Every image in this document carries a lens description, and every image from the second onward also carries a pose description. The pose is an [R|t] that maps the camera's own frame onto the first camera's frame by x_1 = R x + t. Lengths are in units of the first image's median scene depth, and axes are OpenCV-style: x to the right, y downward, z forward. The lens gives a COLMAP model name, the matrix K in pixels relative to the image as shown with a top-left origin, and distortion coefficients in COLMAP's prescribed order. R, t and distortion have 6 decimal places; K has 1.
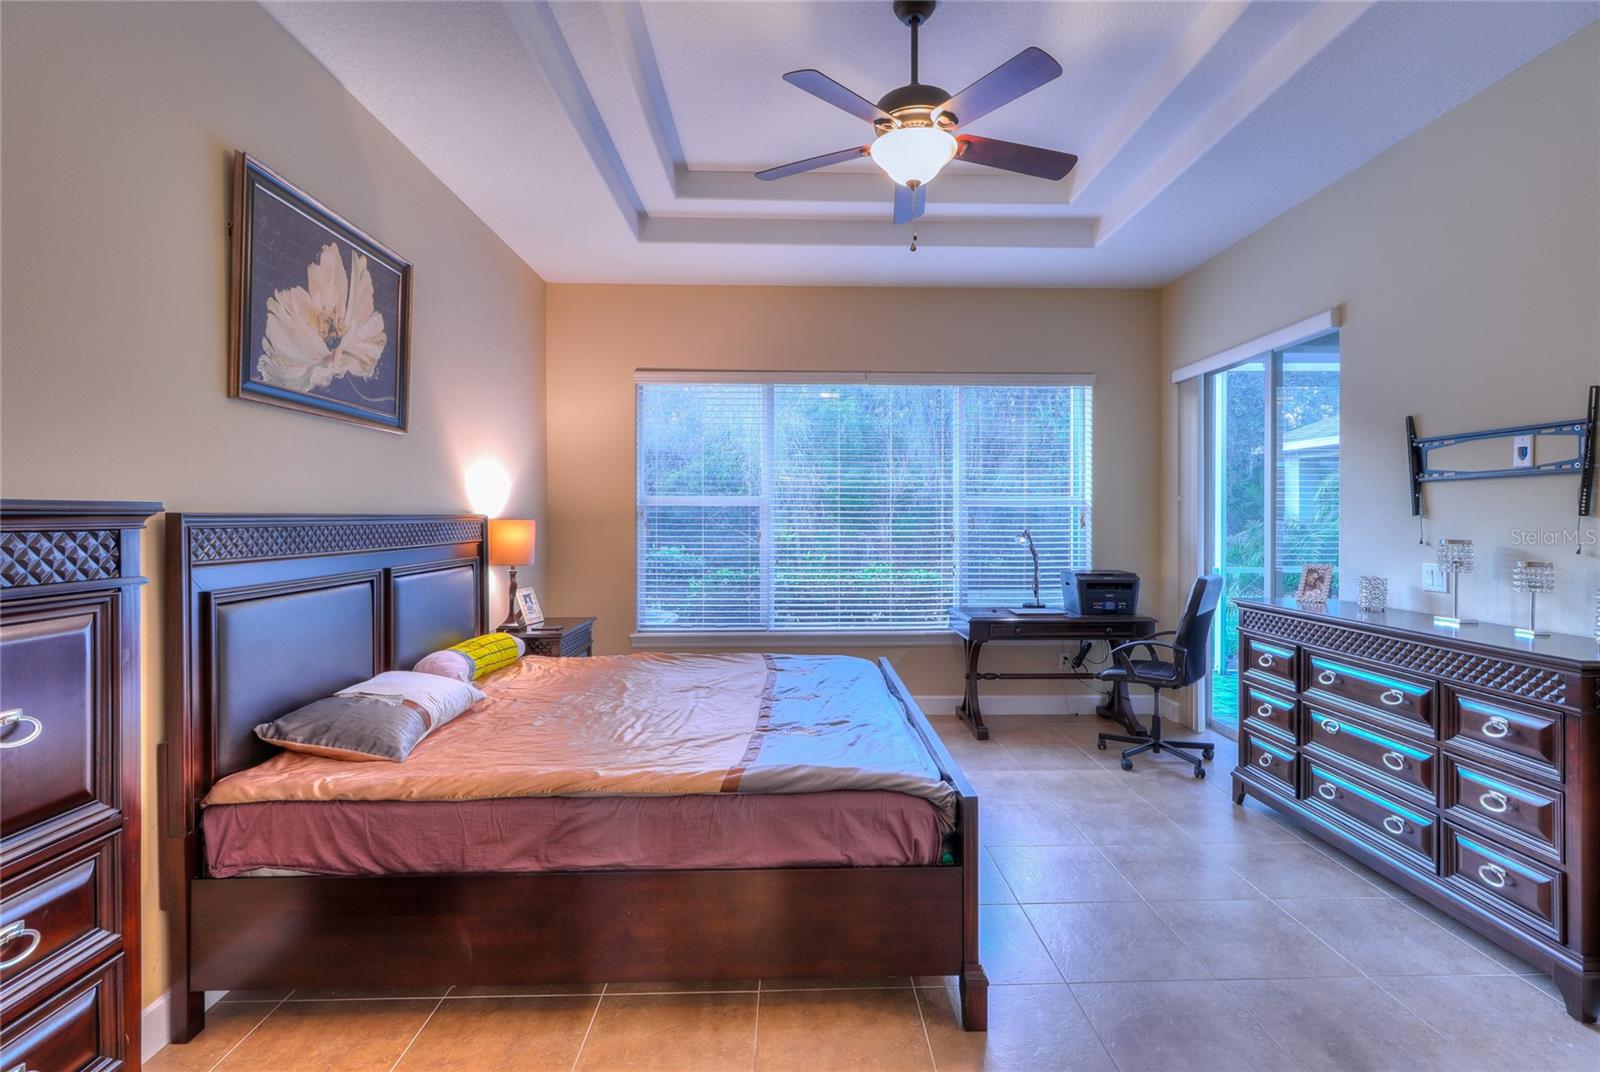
lens RADIAL K [[742.6, 0, 822.7], [0, 742.6, 511.4], [0, 0, 1]] dist [0.002430, -0.000245]
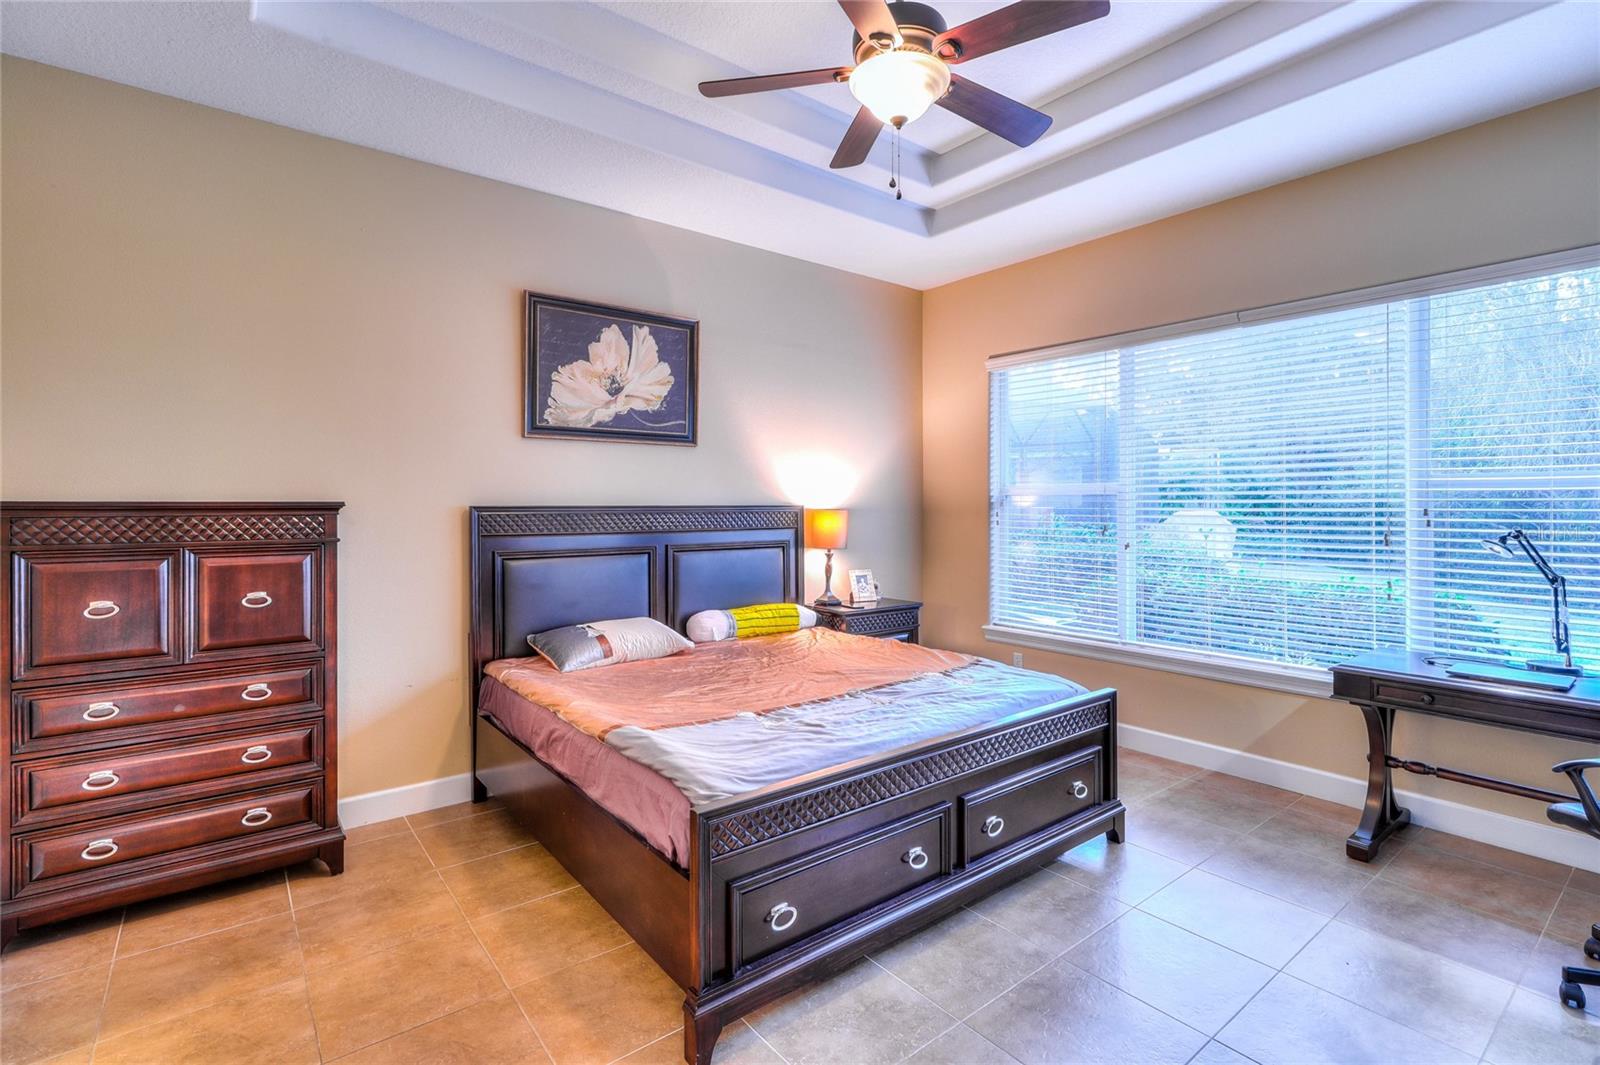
lens RADIAL K [[751.2, 0, 812.4], [0, 751.2, 506.9], [0, 0, 1]] dist [0.002388, -0.000429]
pose [[0.593501, 0.000103, -0.804833, 0.802807], [0.007316, 0.999958, 0.005523, -0.000820], [0.804800, -0.009166, 0.593475, 0.434226]]
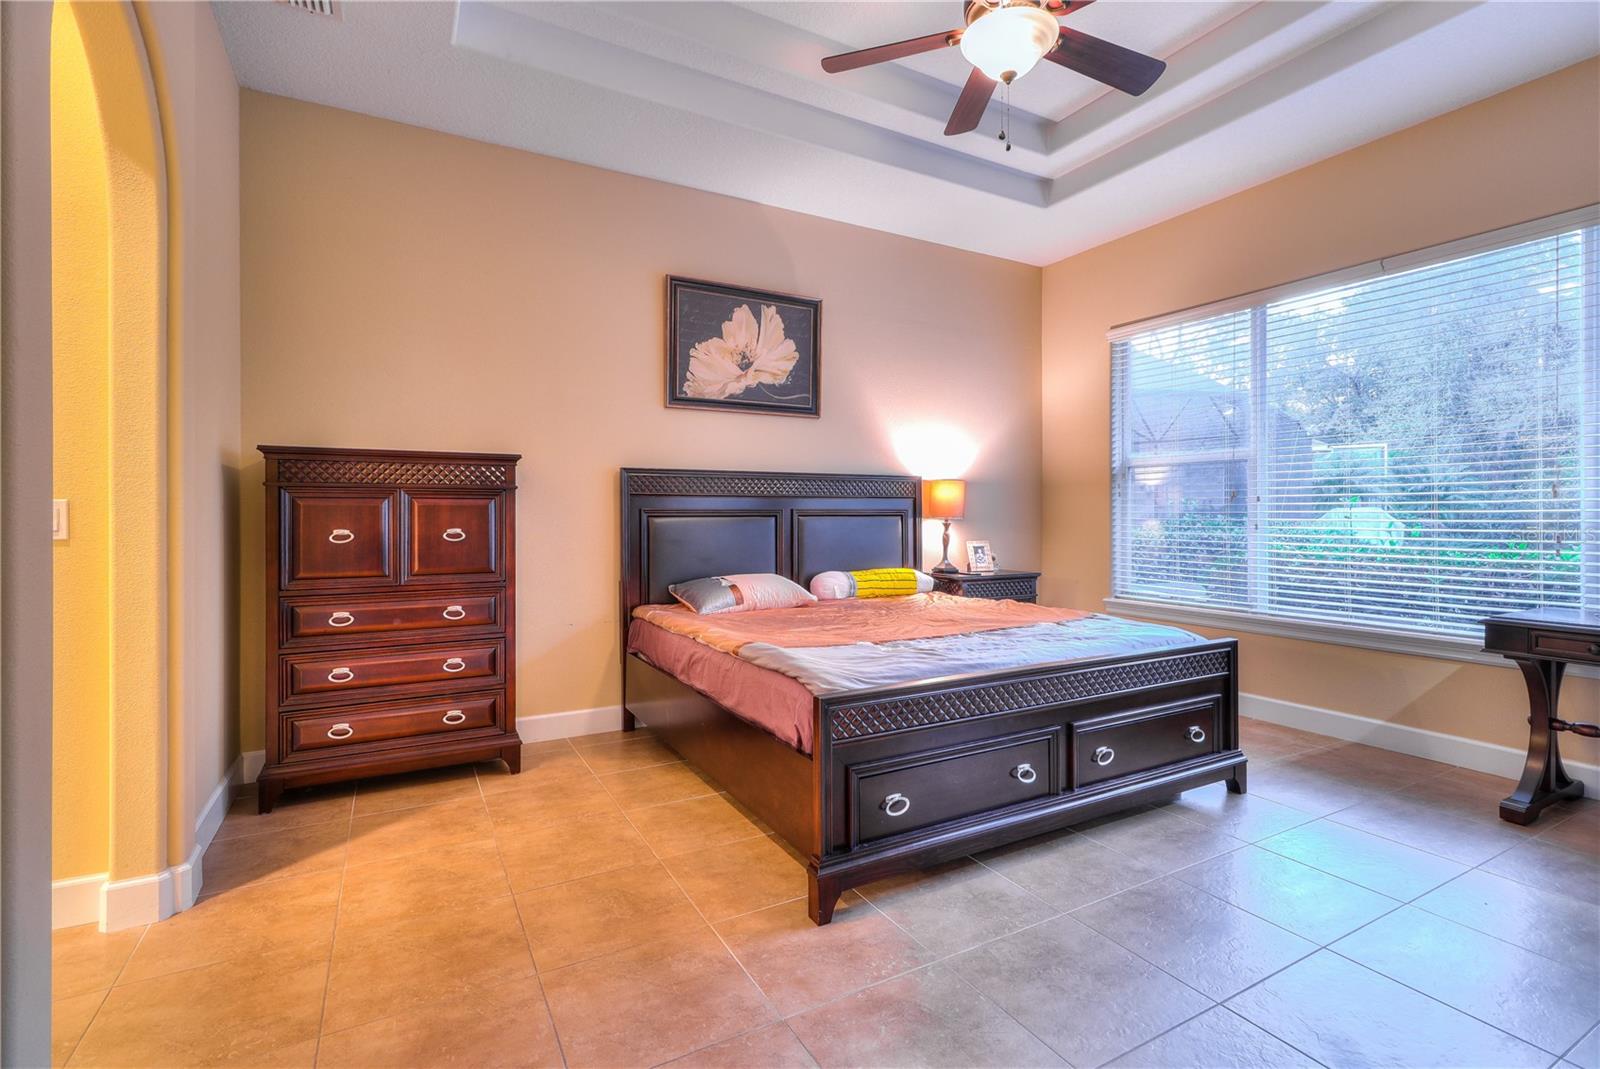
lens RADIAL K [[746.0, 0, 812.8], [0, 746.0, 516.1], [0, 0, 1]] dist [0.005777, -0.000803]
pose [[0.455269, 0.001211, -0.890353, 0.871787], [0.007651, 0.999957, 0.005273, 0.093902], [0.890321, -0.009213, 0.455240, 0.398496]]
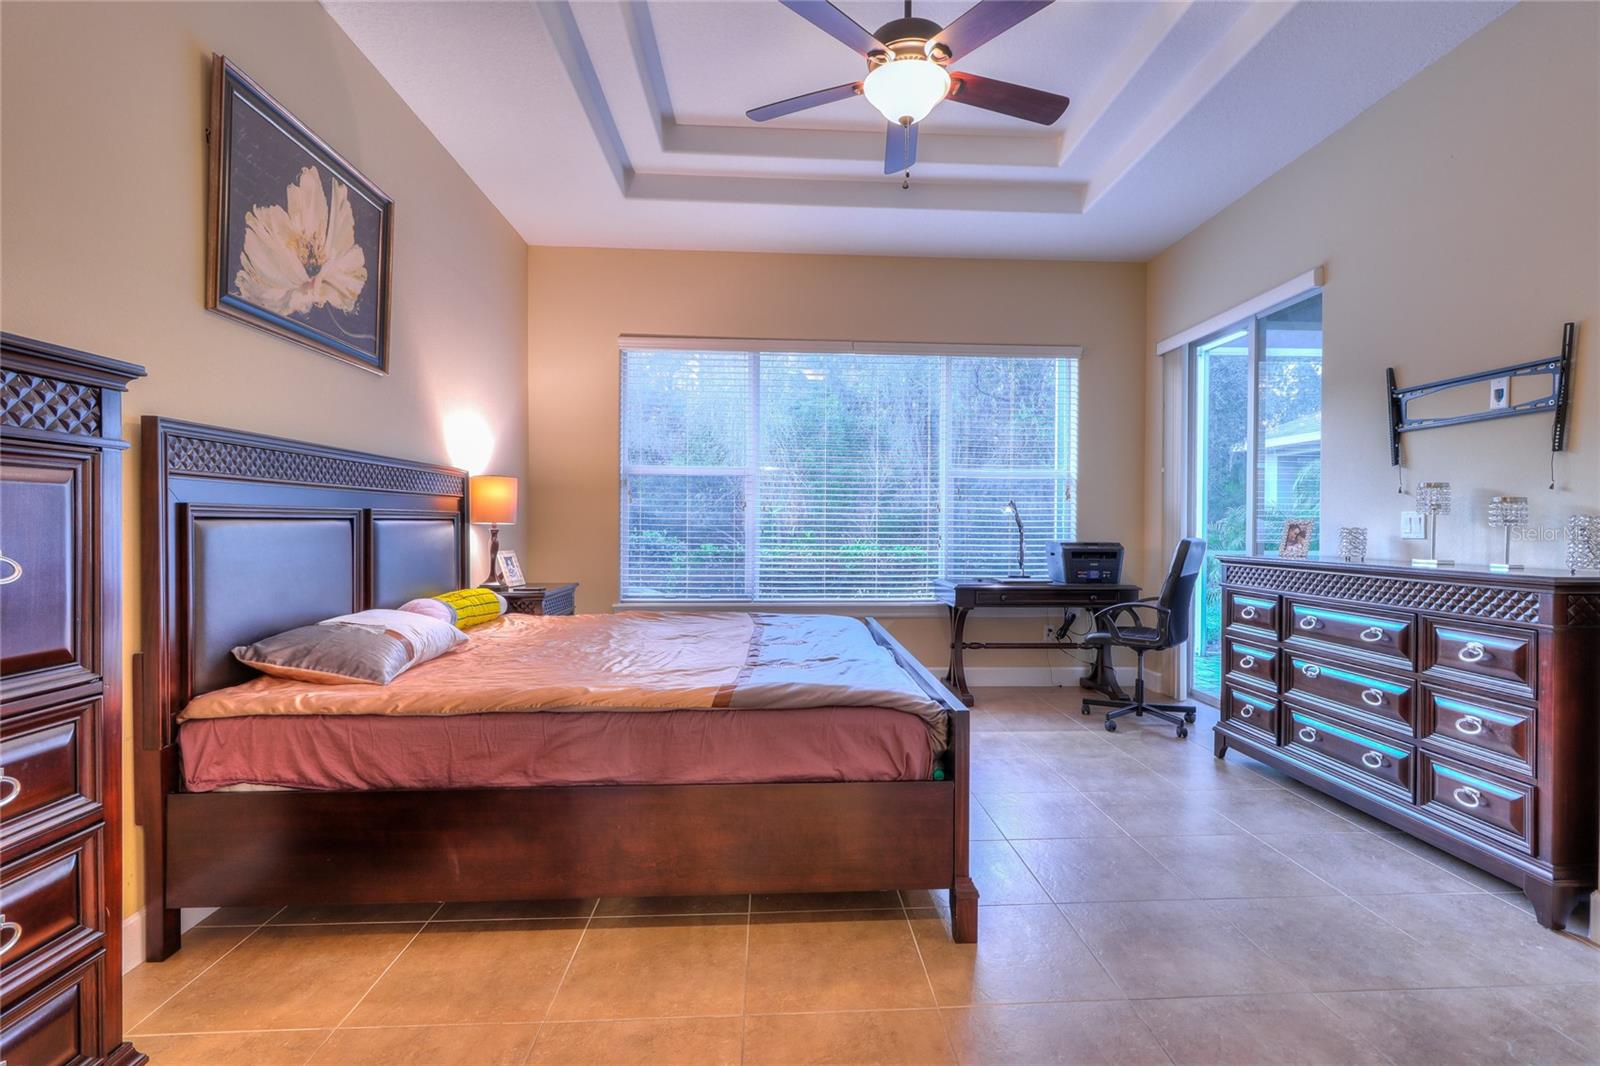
lens RADIAL K [[749.0, 0, 825.0], [0, 749.0, 520.0], [0, 0, 1]] dist [0.001499, 0.000346]
pose [[0.999577, 0.005693, 0.028520, -0.013071], [-0.005833, 0.999971, 0.004824, 0.095290], [-0.028492, -0.004988, 0.999582, -0.004163]]
